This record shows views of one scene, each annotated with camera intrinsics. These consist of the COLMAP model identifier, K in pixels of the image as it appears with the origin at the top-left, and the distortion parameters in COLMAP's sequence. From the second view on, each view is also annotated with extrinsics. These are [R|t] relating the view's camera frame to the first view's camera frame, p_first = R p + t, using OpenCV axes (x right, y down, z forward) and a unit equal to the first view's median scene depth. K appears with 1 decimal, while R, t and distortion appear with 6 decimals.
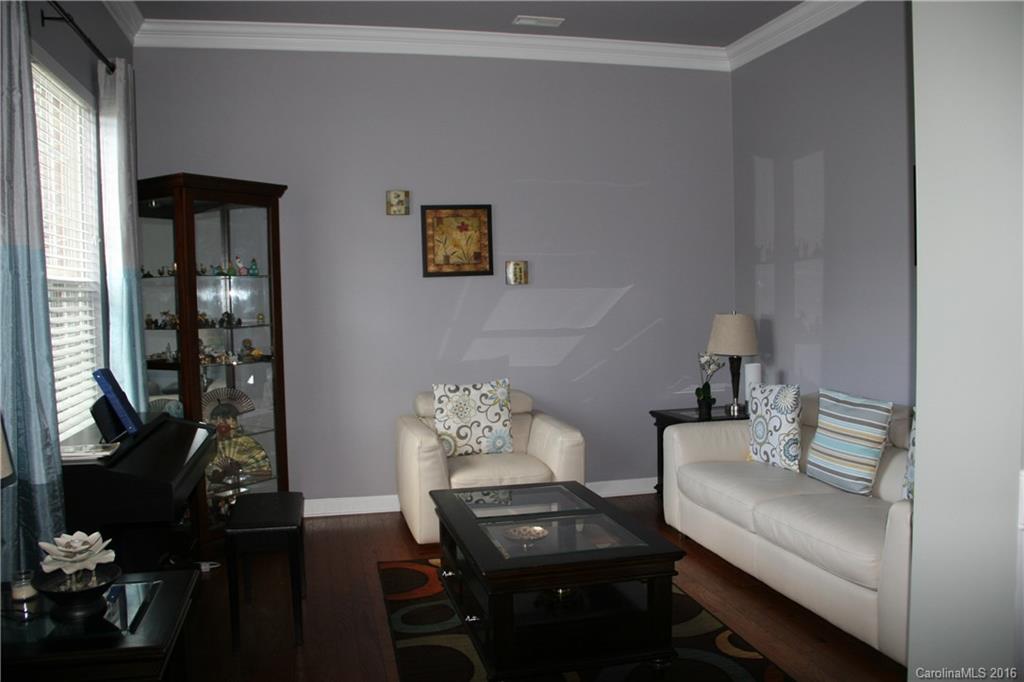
lens RADIAL K [[789.4, 0, 491.7], [0, 789.4, 341.2], [0, 0, 1]] dist [-0.161328, 0.113668]
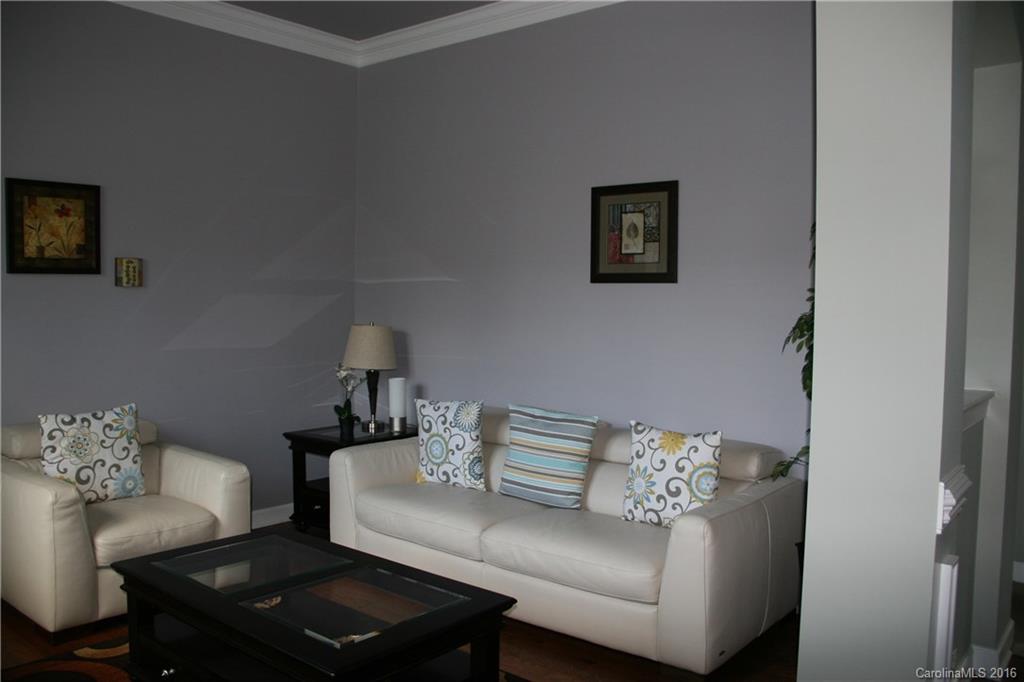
lens RADIAL K [[799.7, 0, 512.5], [0, 799.7, 359.1], [0, 0, 1]] dist [-0.186462, 0.113898]
pose [[0.801329, -0.010075, 0.598140, -0.144977], [0.002699, 0.999909, 0.013227, -0.007796], [-0.598218, -0.008984, 0.801283, 0.146886]]
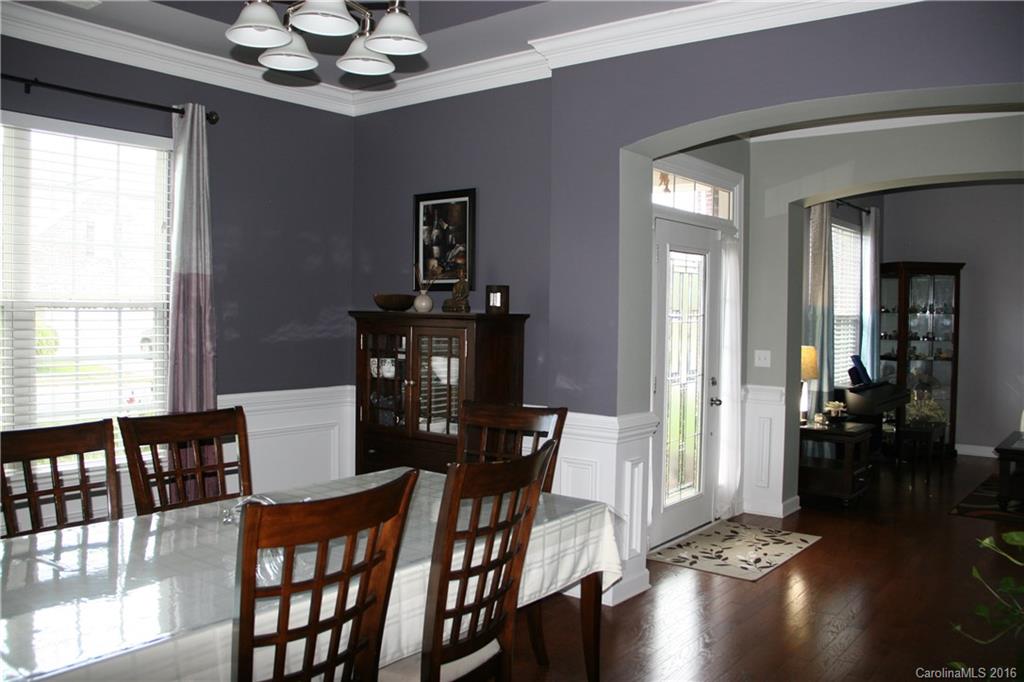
lens RADIAL K [[789.4, 0, 491.7], [0, 789.4, 341.2], [0, 0, 1]] dist [-0.161328, 0.113668]
pose [[0.577166, 0.053269, -0.814887, 0.572132], [-0.065853, 0.997656, 0.018574, 0.019988], [0.813967, 0.042943, 0.579322, -0.957556]]
